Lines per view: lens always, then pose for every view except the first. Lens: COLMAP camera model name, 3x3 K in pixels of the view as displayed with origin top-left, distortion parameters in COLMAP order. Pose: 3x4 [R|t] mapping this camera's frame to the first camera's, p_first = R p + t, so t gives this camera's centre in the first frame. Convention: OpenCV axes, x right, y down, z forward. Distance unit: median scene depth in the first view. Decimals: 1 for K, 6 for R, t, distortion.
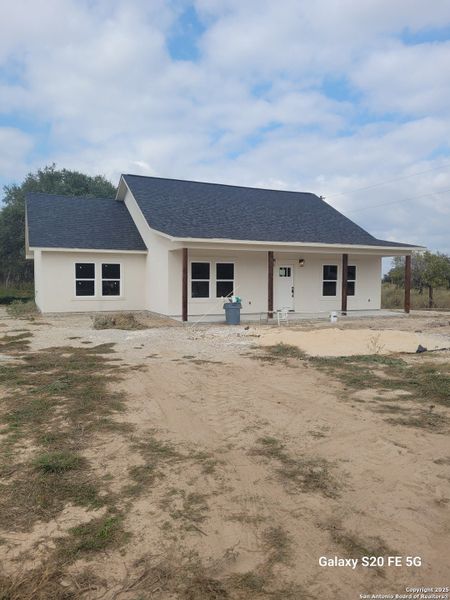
lens RADIAL K [[458.3, 0, 234.7], [0, 458.3, 310.8], [0, 0, 1]] dist [0.008530, -0.004029]
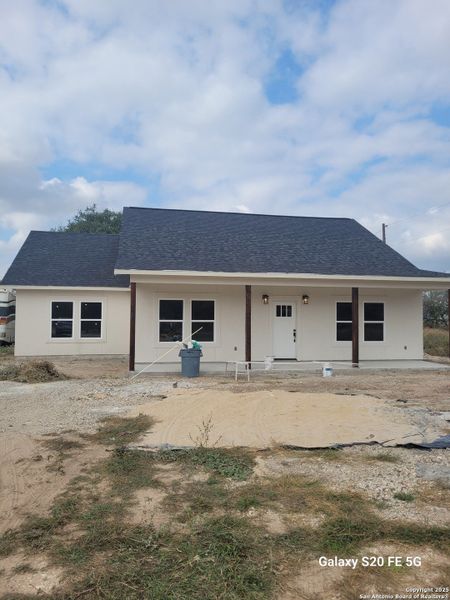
lens RADIAL K [[458.3, 0, 226.2], [0, 458.3, 324.3], [0, 0, 1]] dist [0.008530, -0.004029]
pose [[0.969569, 0.004914, -0.244767, 0.182392], [-0.018804, 0.998340, -0.054445, -0.013306], [0.244093, 0.057391, 0.968052, 0.169187]]
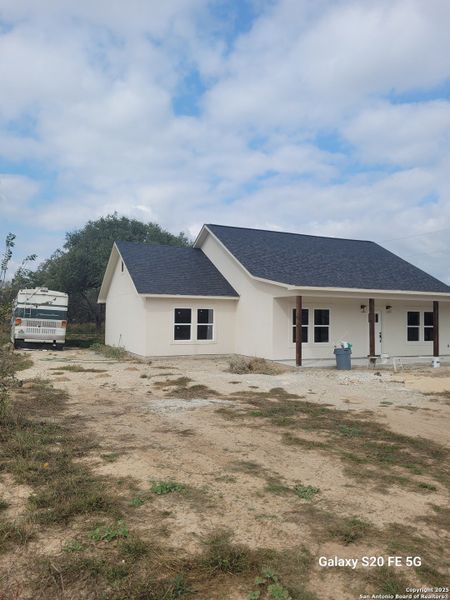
lens RADIAL K [[458.3, 0, 230.0], [0, 458.3, 287.1], [0, 0, 1]] dist [0.008530, -0.004029]
pose [[0.999979, 0.006423, 0.000697, -0.188403], [-0.006258, 0.989806, -0.142284, -0.003547], [-0.001604, 0.142277, 0.989826, -0.031502]]
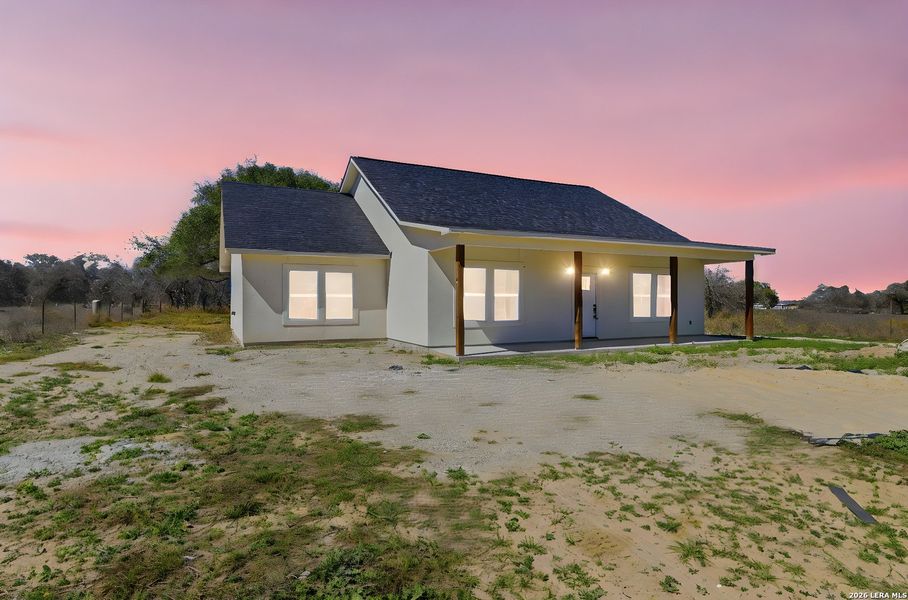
lens RADIAL K [[501.3, 0, 456.4], [0, 501.3, 303.1], [0, 0, 1]] dist [0.000149, 0.000986]
pose [[0.999850, -0.006648, 0.015995, -0.089232], [0.007713, 0.997691, -0.067471, -0.002335], [-0.015509, 0.067584, 0.997593, 0.195338]]
